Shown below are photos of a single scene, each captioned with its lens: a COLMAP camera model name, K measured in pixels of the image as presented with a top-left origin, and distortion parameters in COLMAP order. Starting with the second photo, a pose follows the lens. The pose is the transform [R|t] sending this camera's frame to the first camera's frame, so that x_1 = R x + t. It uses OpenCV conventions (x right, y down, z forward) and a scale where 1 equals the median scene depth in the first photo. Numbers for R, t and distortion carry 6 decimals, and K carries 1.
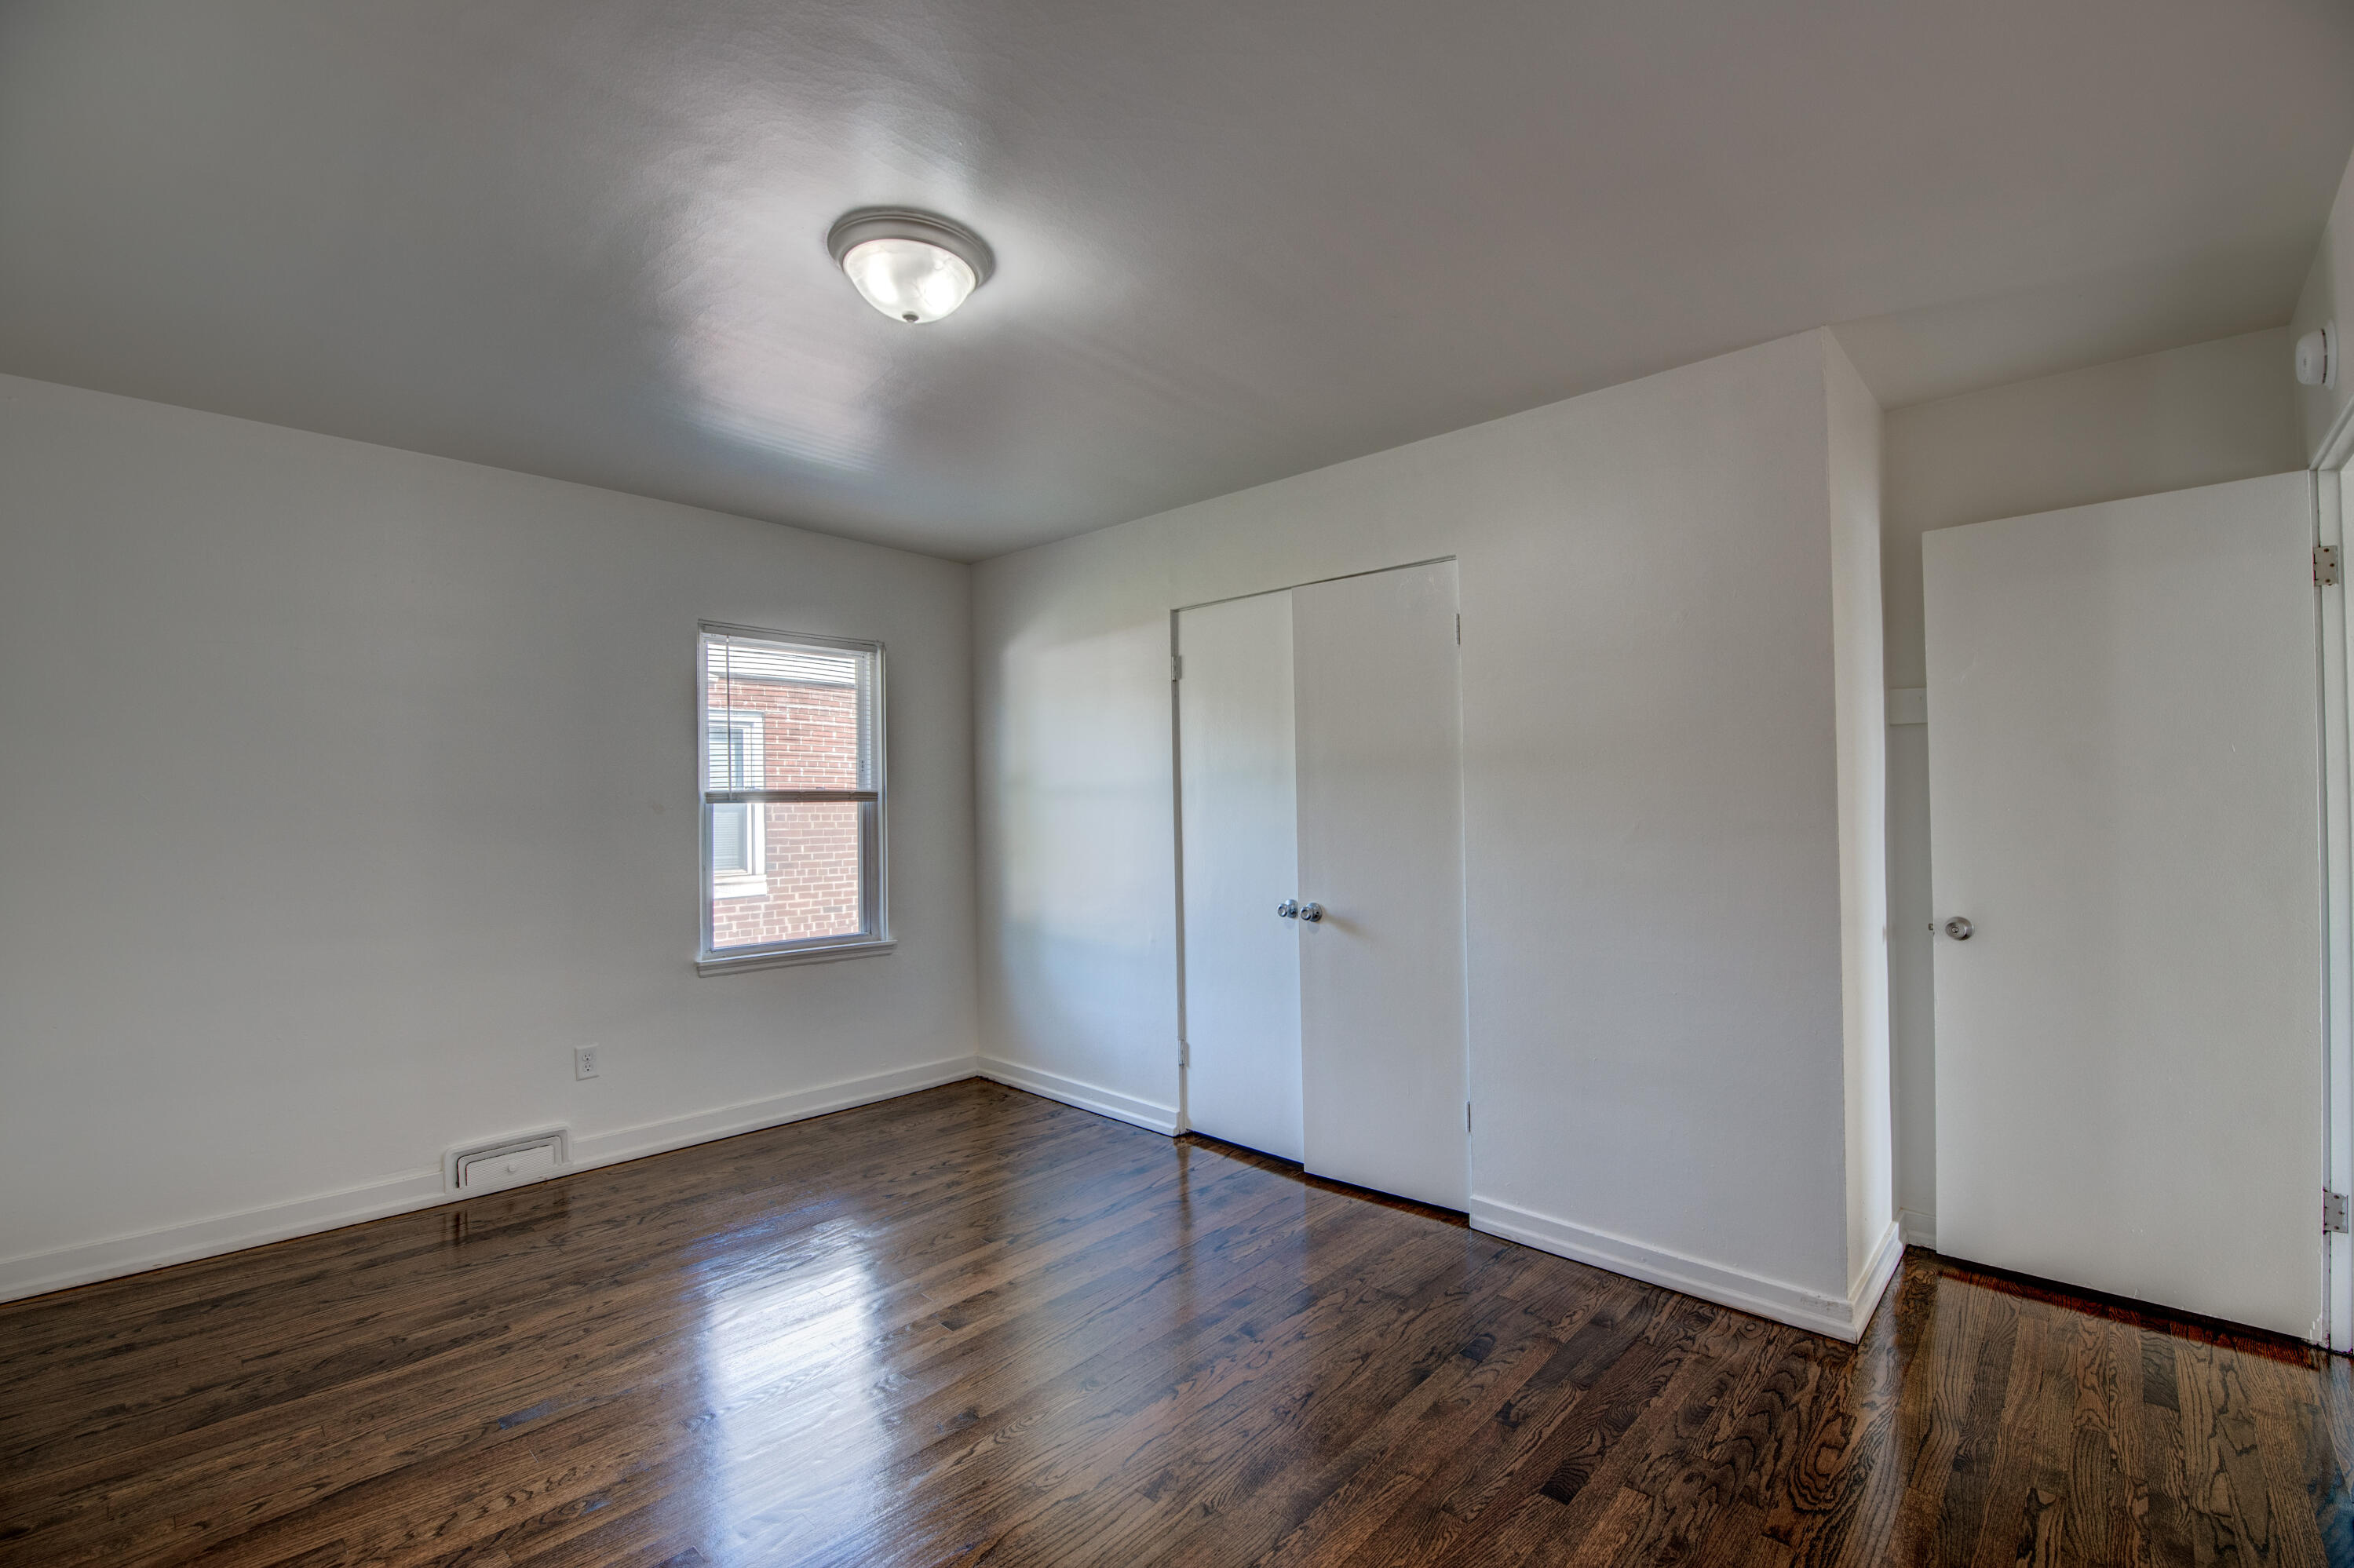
lens RADIAL K [[1026.7, 0, 1177.0], [0, 1026.7, 784.0], [0, 0, 1]] dist [0.002701, 0.000014]
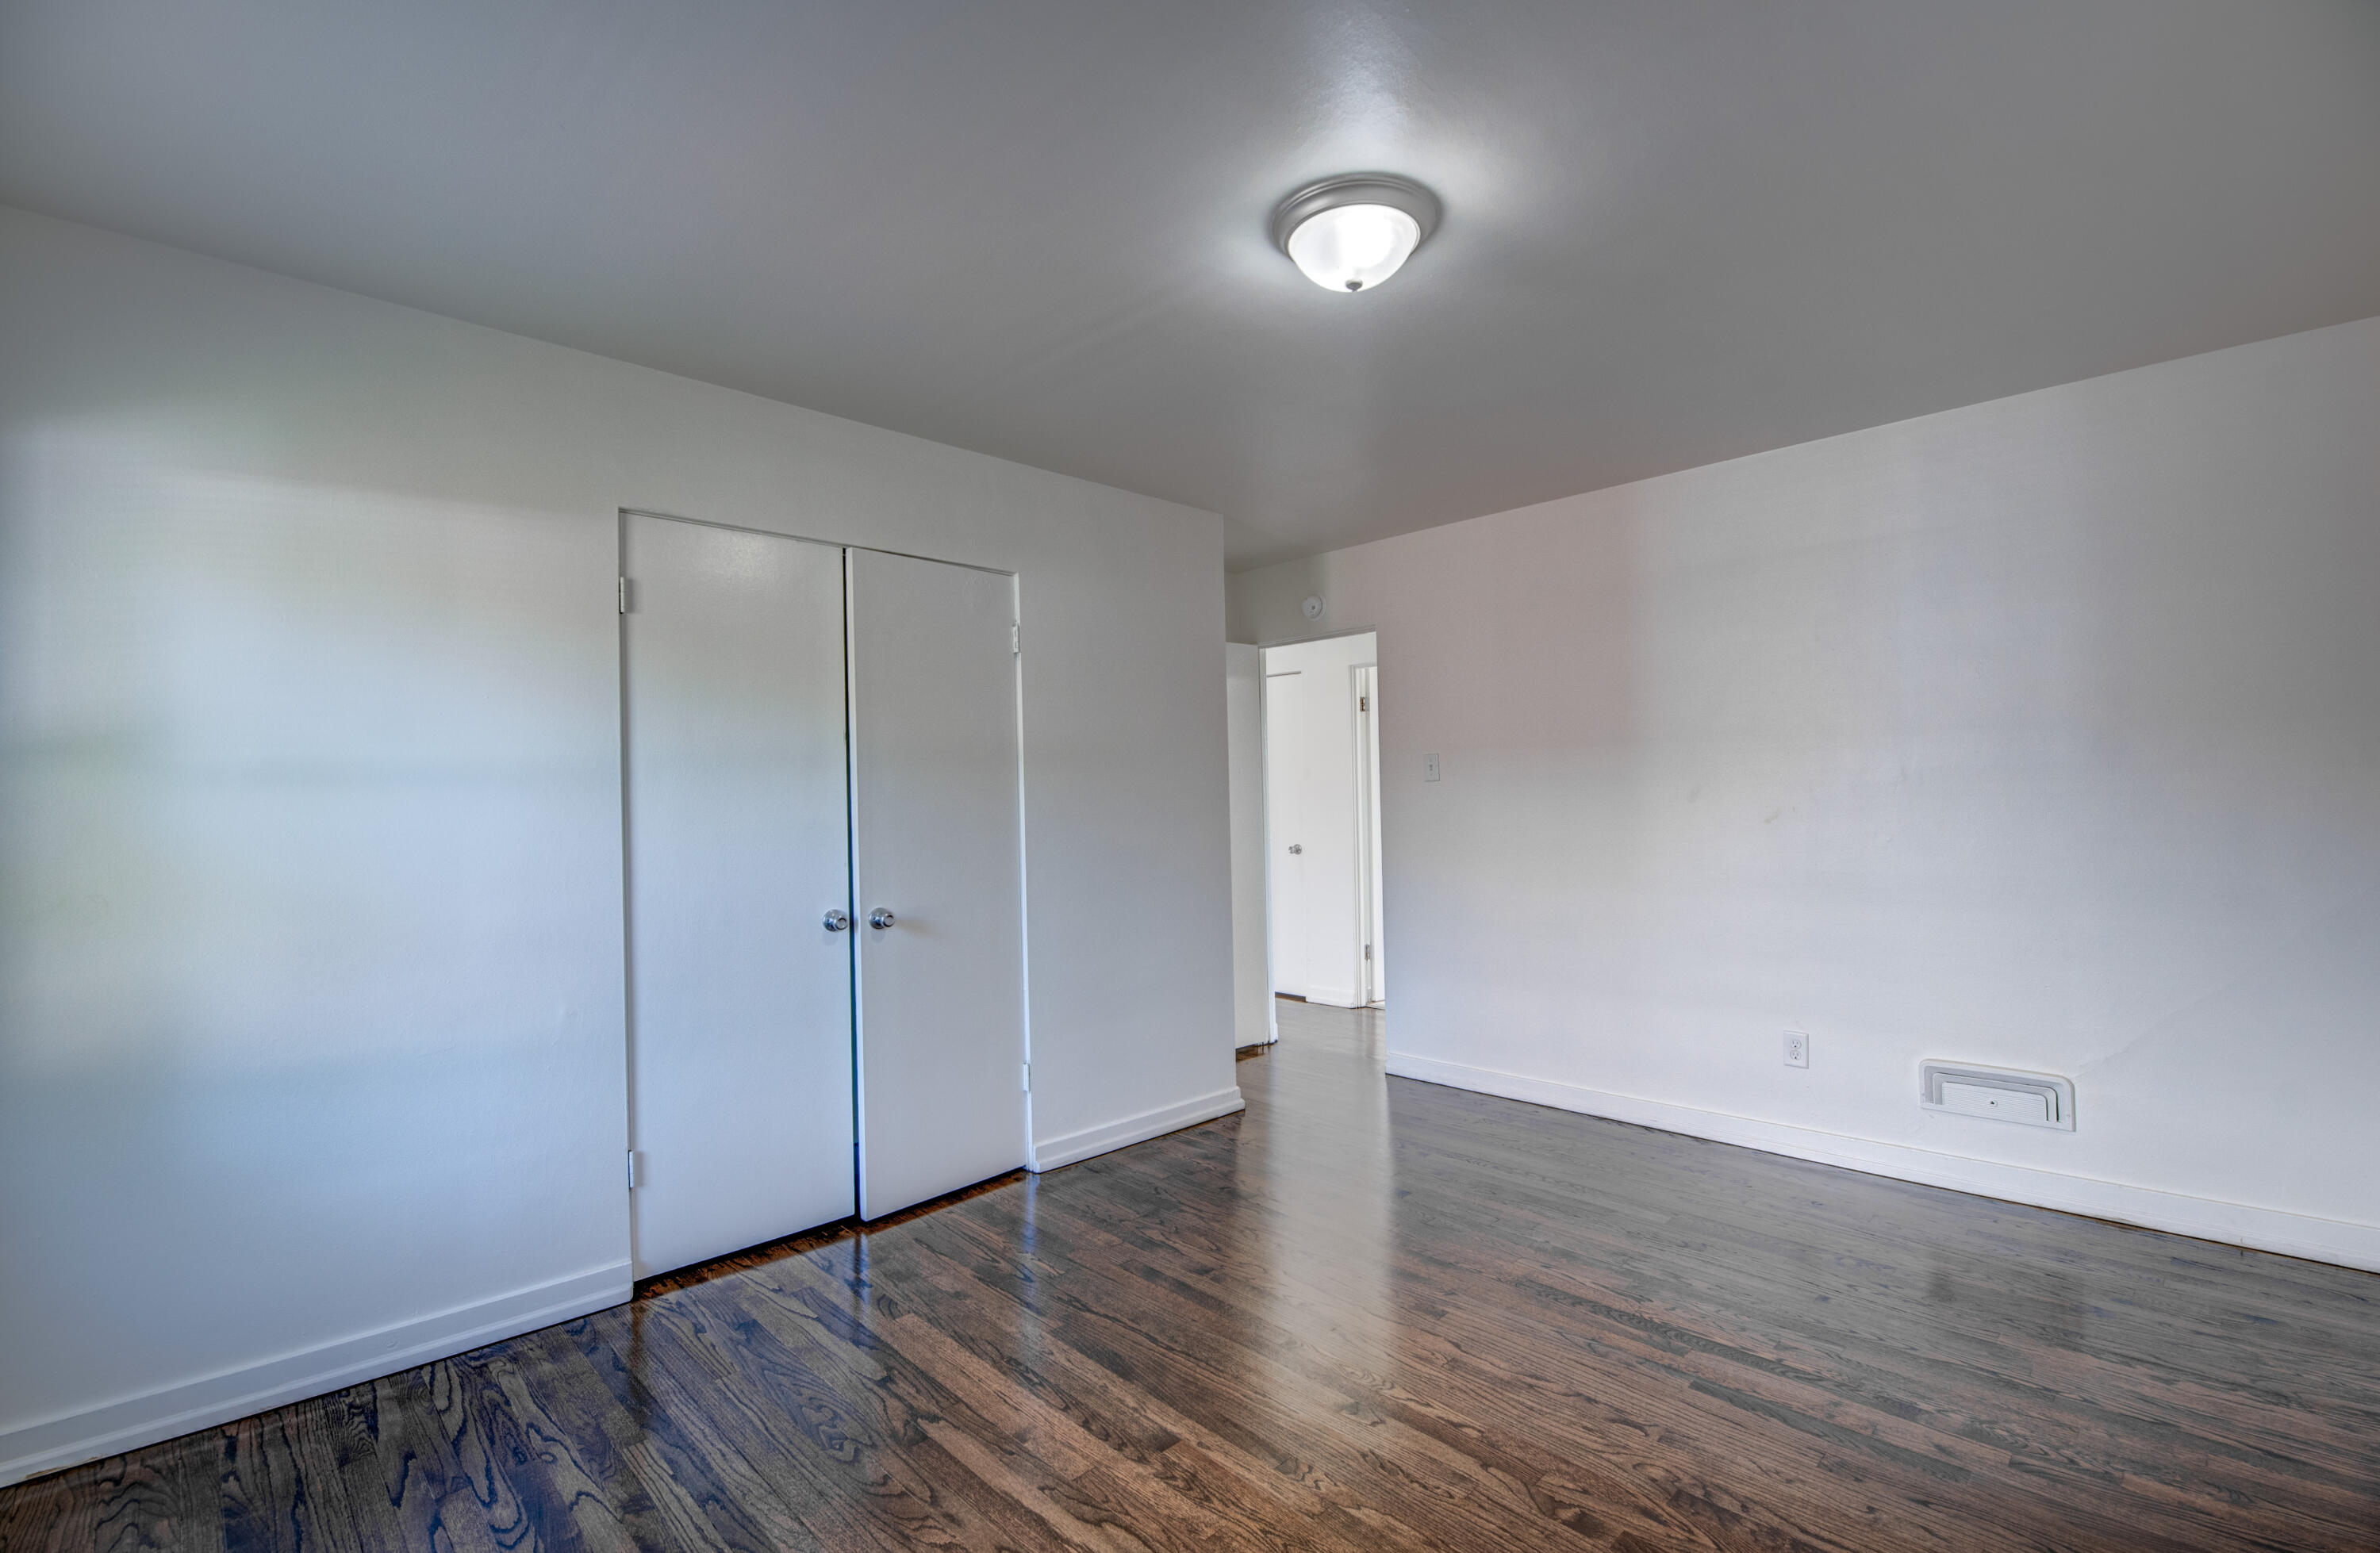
lens RADIAL K [[1044.3, 0, 1190.0], [0, 1044.3, 776.5], [0, 0, 1]] dist [-0.001504, -0.000252]
pose [[0.050705, 0.024024, 0.998425, -0.744429], [-0.005997, 0.999700, -0.023751, 0.020858], [-0.998696, -0.004784, 0.050834, 0.675494]]
